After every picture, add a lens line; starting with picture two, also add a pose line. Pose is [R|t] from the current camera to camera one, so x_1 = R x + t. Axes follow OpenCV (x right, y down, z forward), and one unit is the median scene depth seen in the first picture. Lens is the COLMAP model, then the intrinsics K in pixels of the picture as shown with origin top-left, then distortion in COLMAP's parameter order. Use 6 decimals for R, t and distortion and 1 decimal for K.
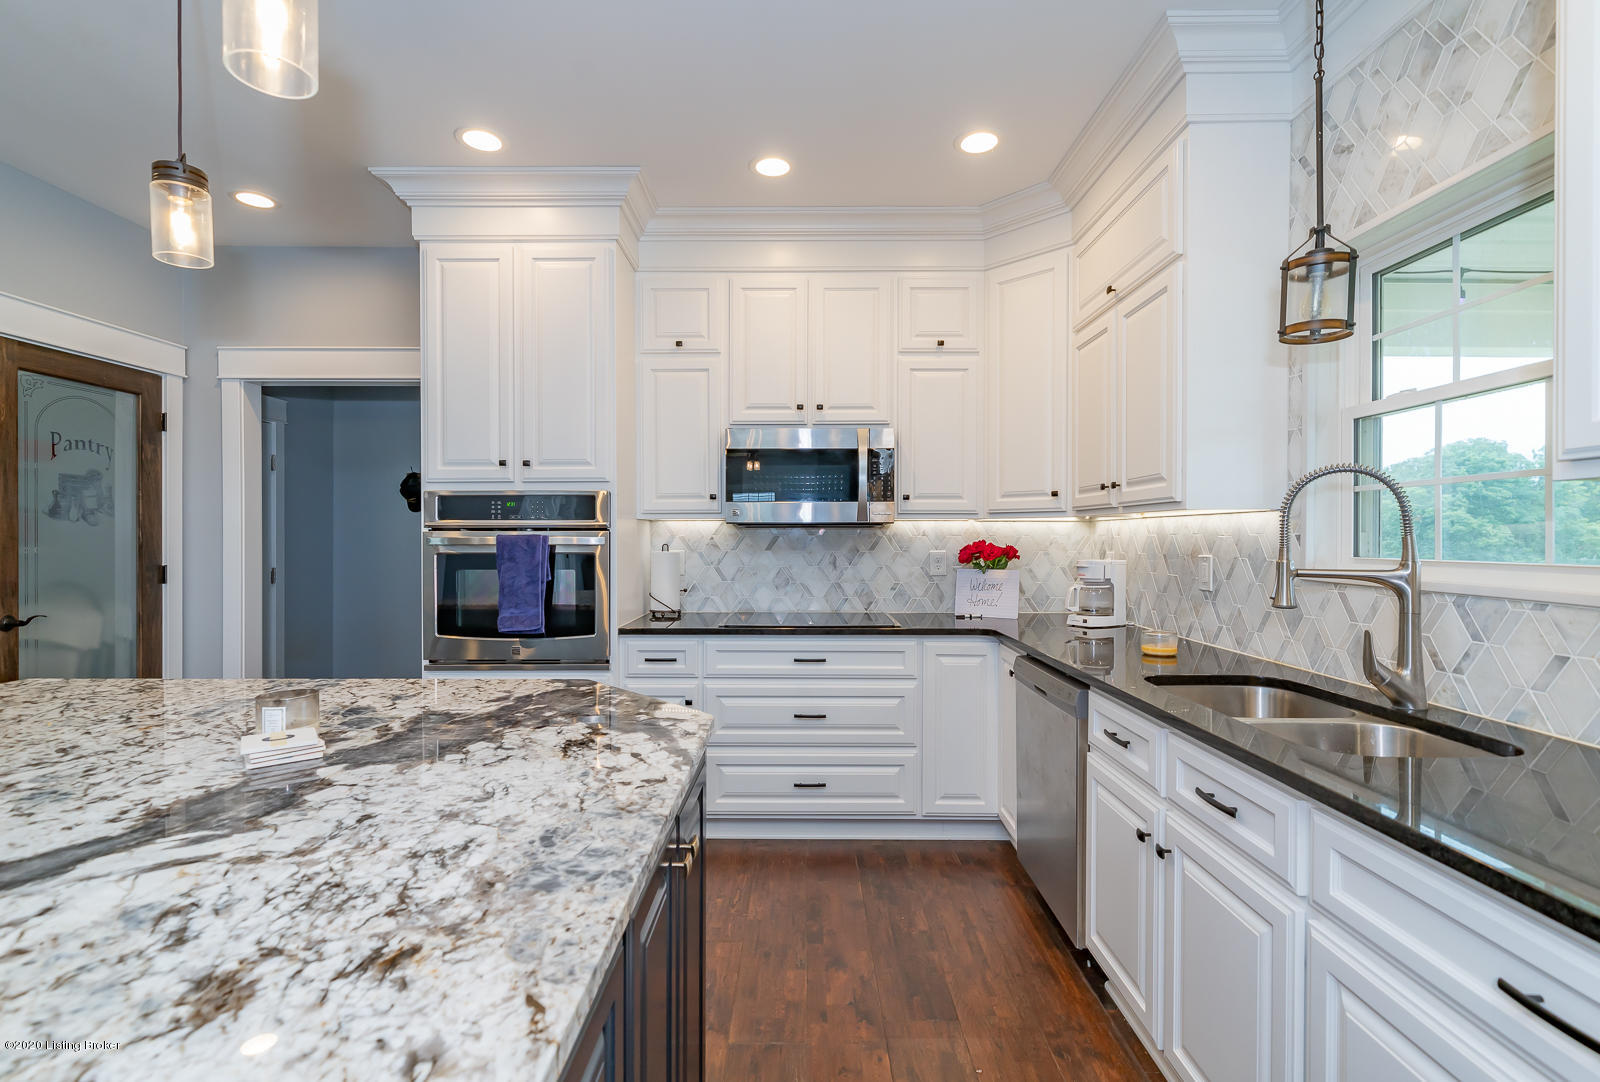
lens RADIAL K [[724.2, 0, 800.4], [0, 724.2, 539.3], [0, 0, 1]] dist [0.002488, -0.000122]
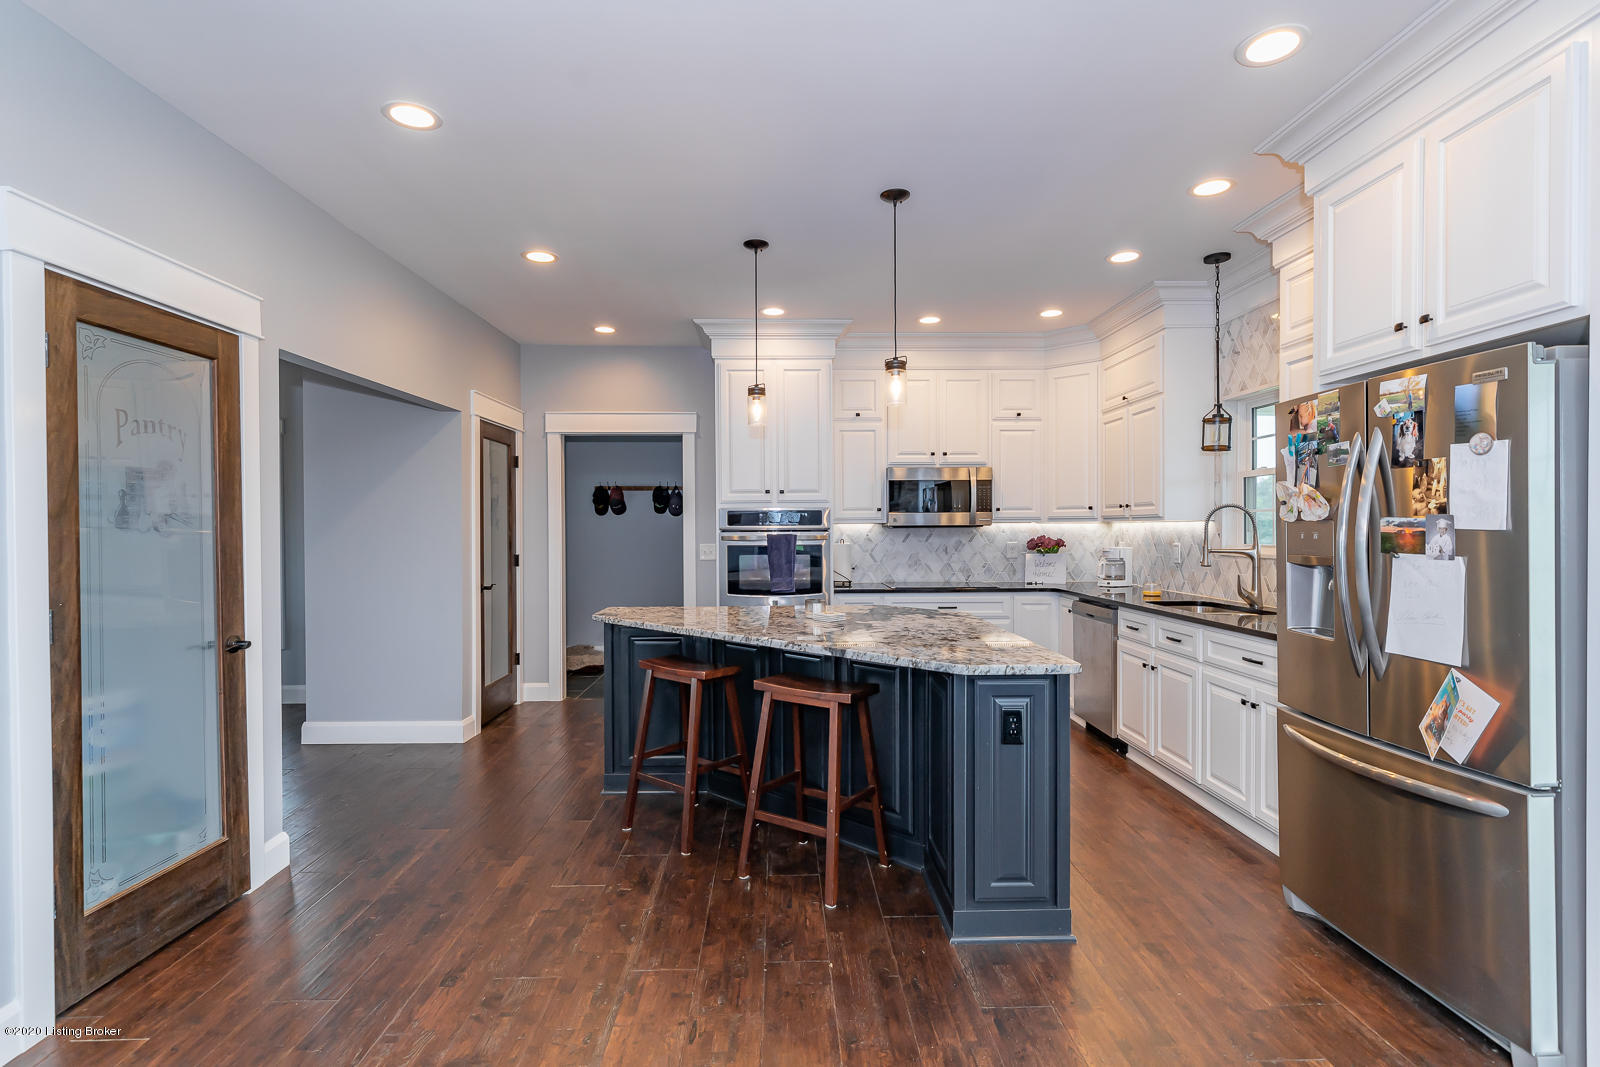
lens RADIAL K [[773.4, 0, 793.7], [0, 773.4, 534.7], [0, 0, 1]] dist [-0.000628, 0.000207]
pose [[0.999626, -0.004777, 0.026936, -0.393198], [0.004664, 0.999980, 0.004269, -0.011788], [-0.026956, -0.004142, 0.999628, -0.791590]]
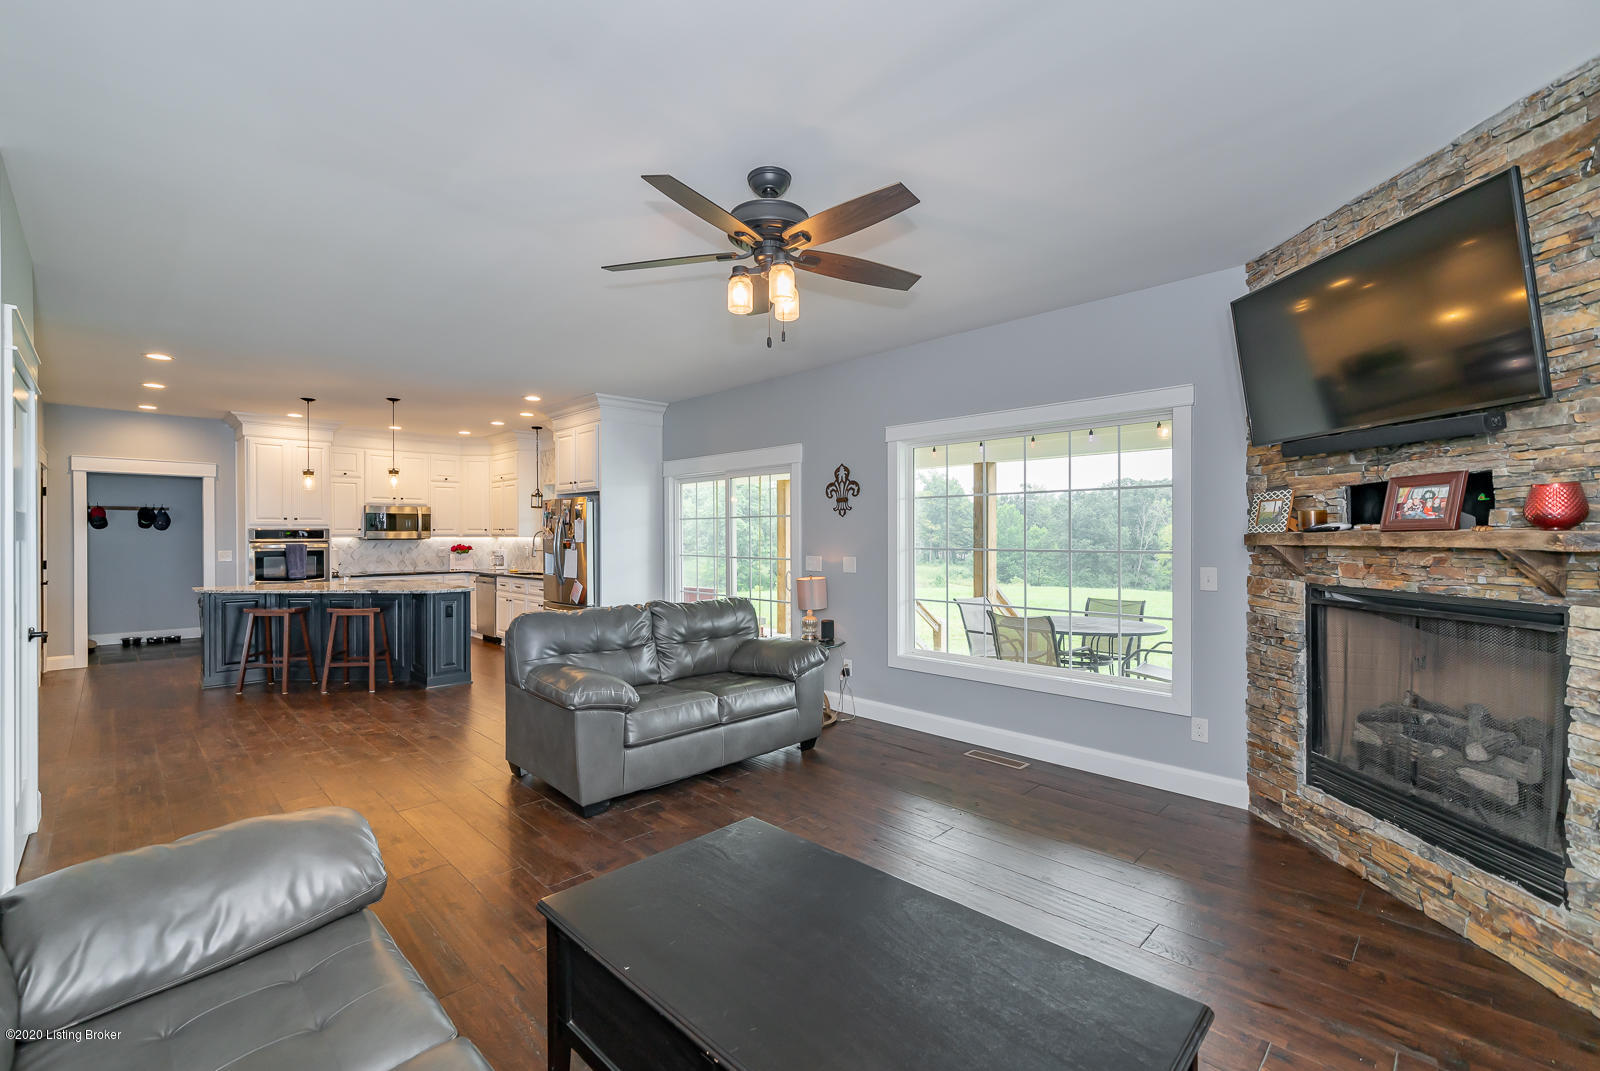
lens RADIAL K [[682.8, 0, 794.4], [0, 682.8, 539.3], [0, 0, 1]] dist [-0.003055, -0.000159]
pose [[0.699652, -0.005686, 0.714462, -0.903880], [0.004255, 0.999984, 0.003792, -0.026026], [-0.714472, 0.000387, 0.699664, -2.224998]]
